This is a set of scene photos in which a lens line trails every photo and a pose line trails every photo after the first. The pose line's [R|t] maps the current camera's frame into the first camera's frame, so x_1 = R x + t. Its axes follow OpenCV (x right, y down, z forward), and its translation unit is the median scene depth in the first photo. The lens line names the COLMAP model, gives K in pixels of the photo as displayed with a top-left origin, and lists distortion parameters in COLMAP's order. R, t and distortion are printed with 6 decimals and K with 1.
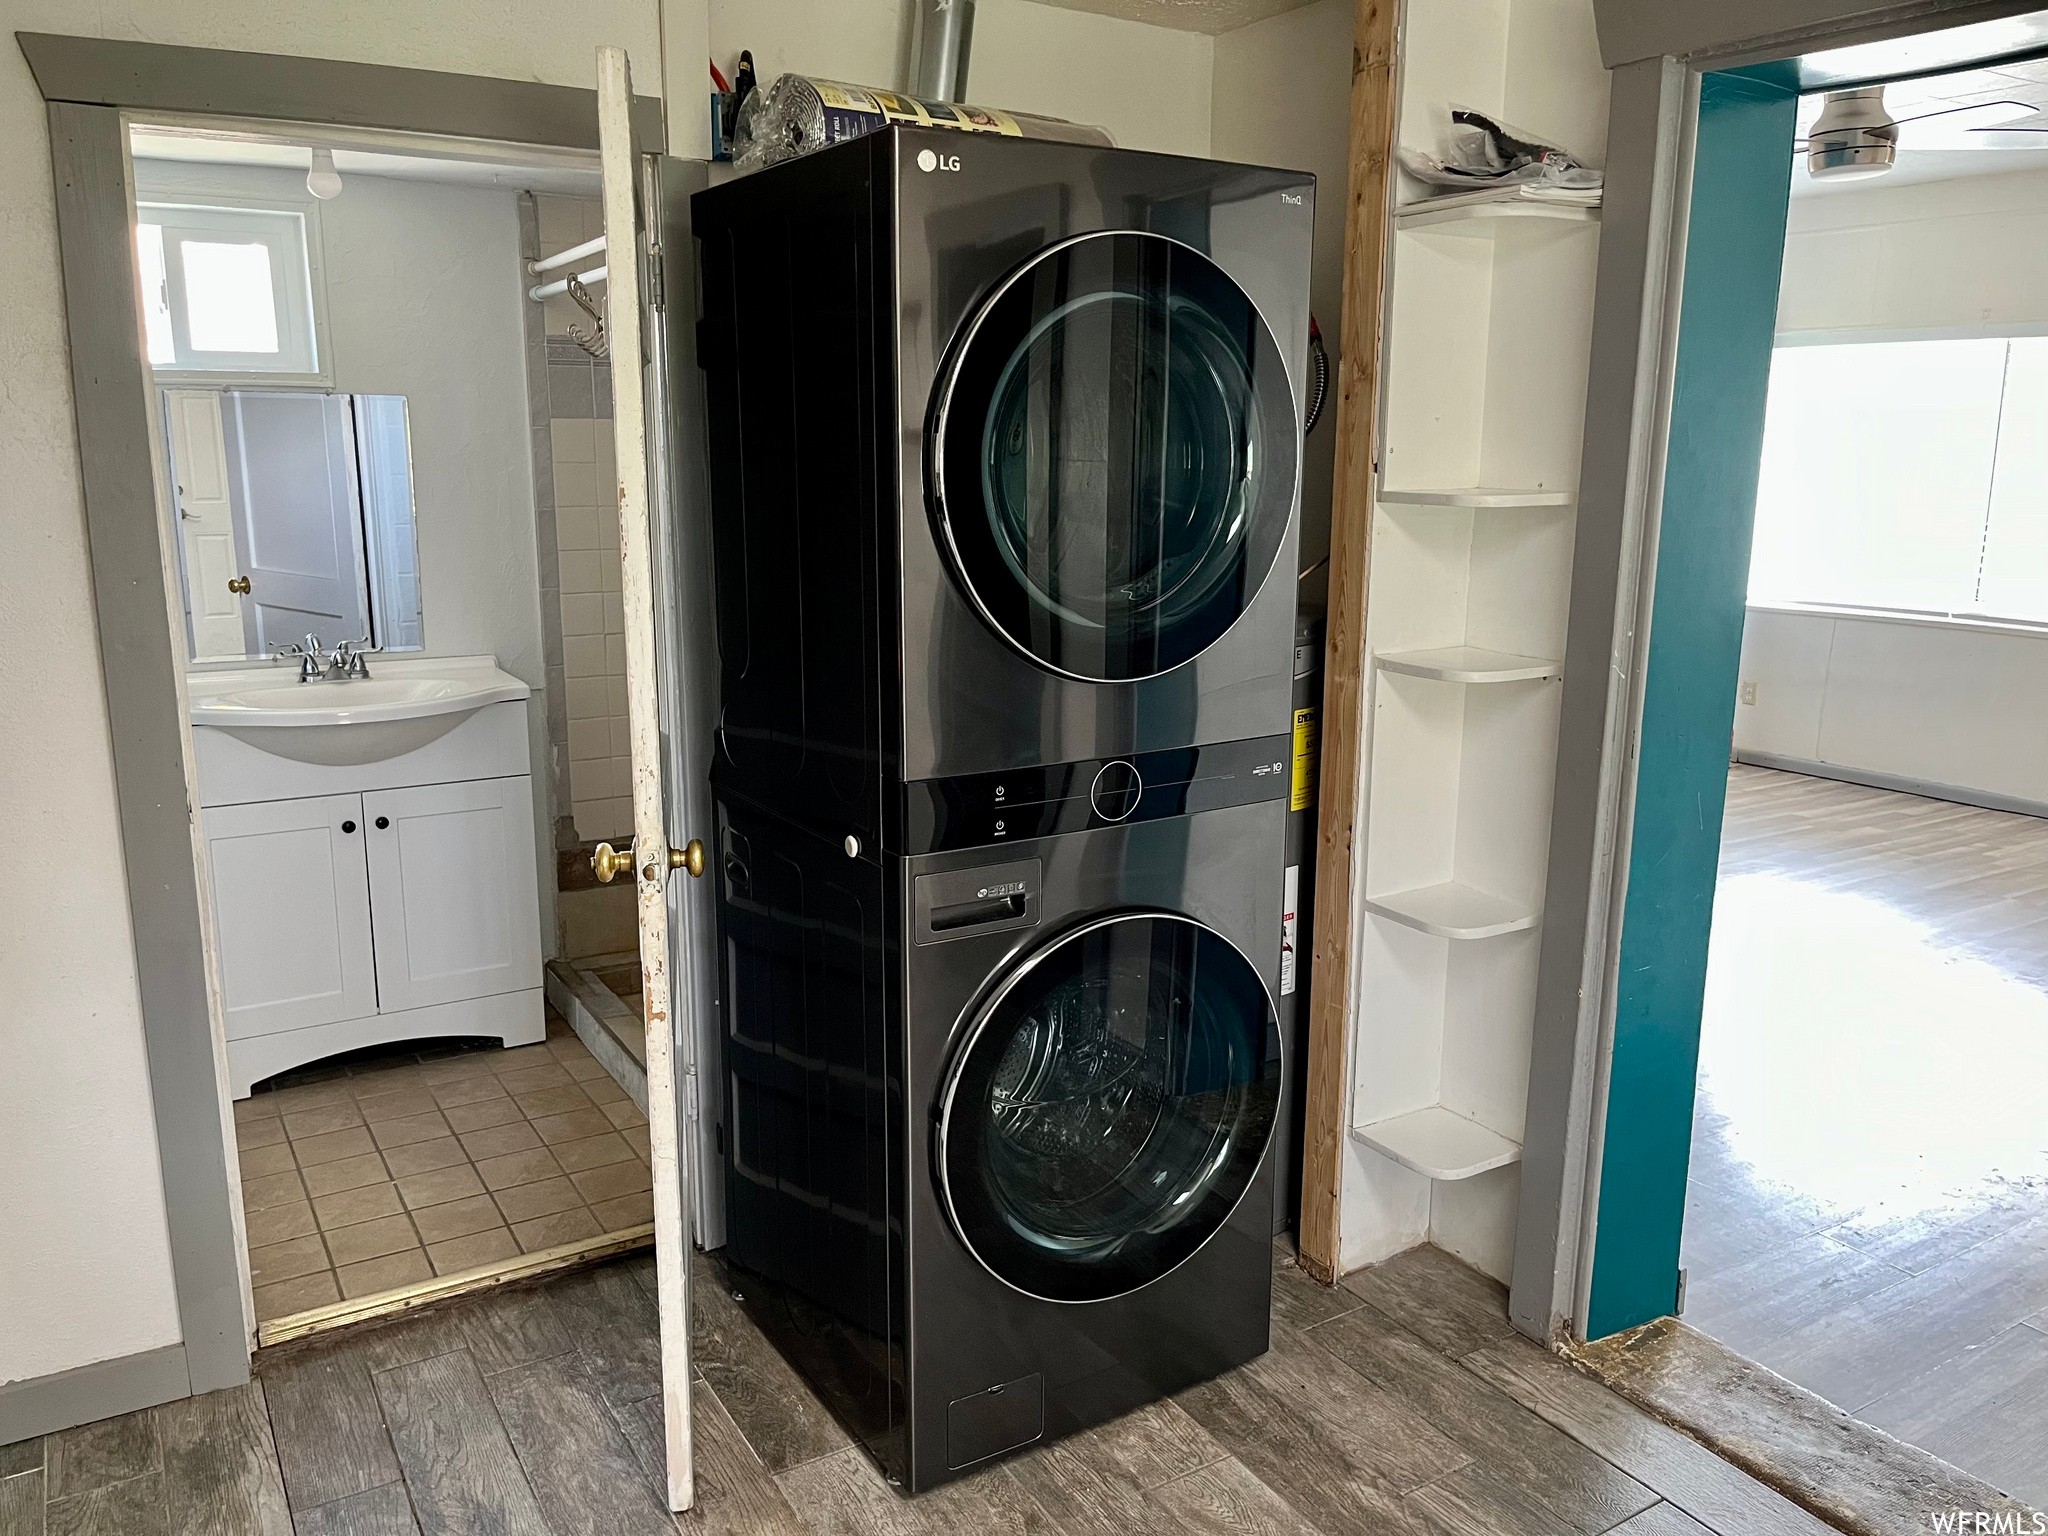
lens RADIAL K [[1562.3, 0, 1024.0], [0, 1562.3, 768.0], [0, 0, 1]] dist [0.045456, -0.005430]
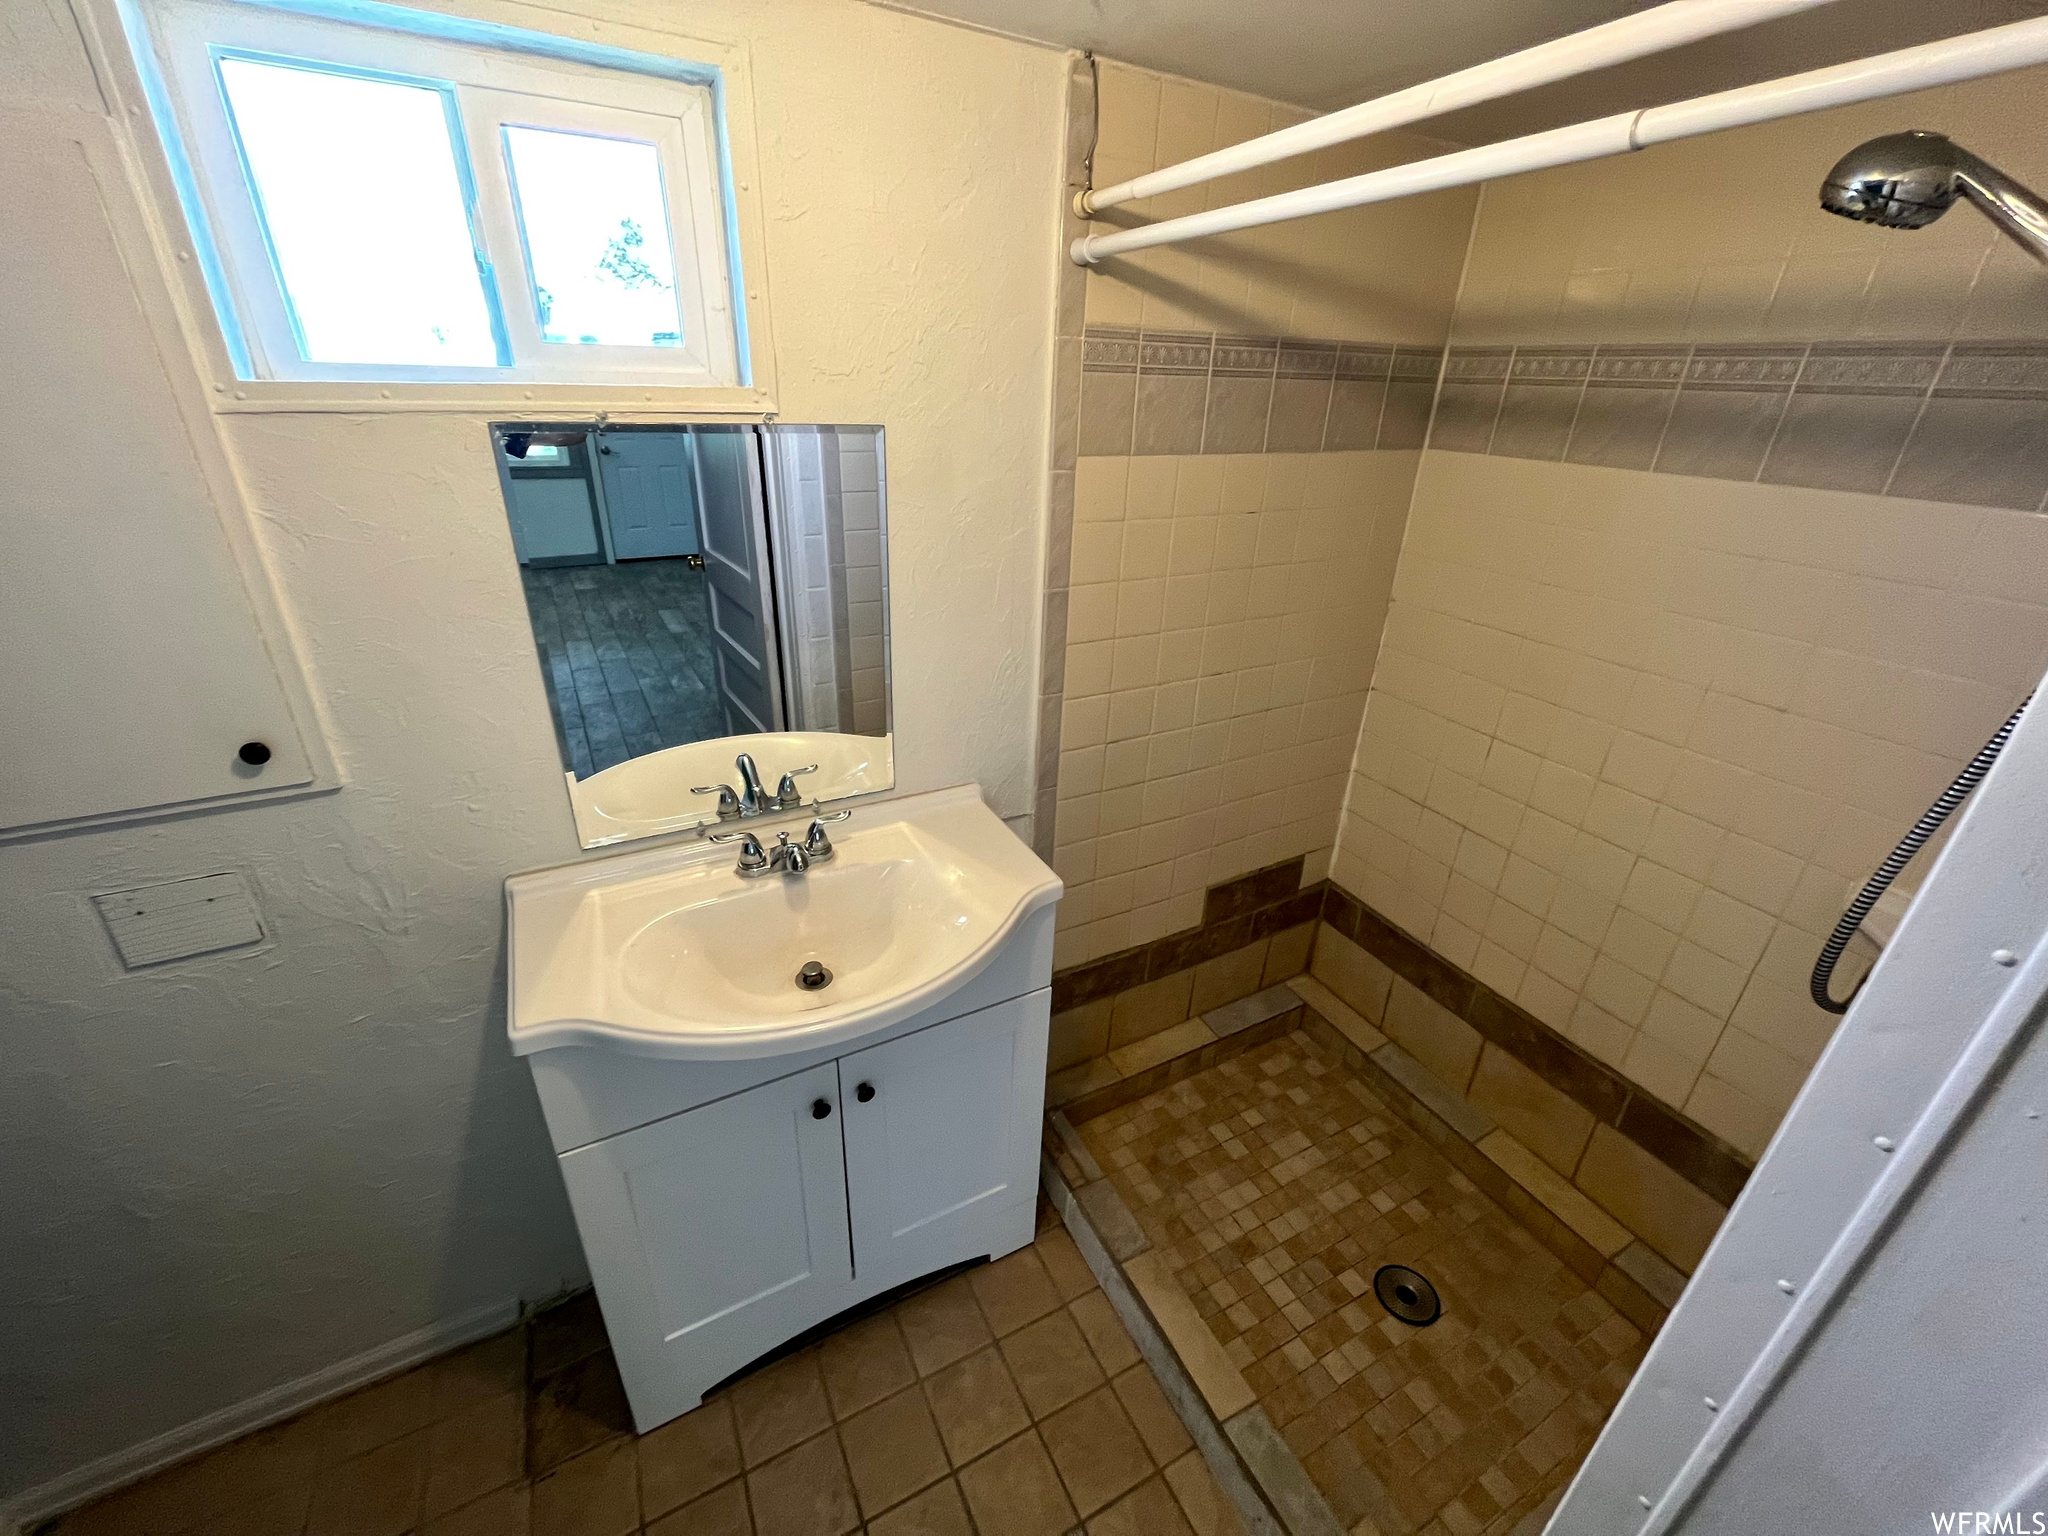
lens RADIAL K [[823.0, 0, 1024.2], [0, 823.0, 758.4], [0, 0, 1]] dist [-0.001490, -0.000081]
pose [[0.997991, 0.048261, -0.041038, -0.308739], [-0.038243, 0.975409, 0.217061, -0.175066], [0.050505, -0.215056, 0.975295, 0.639154]]
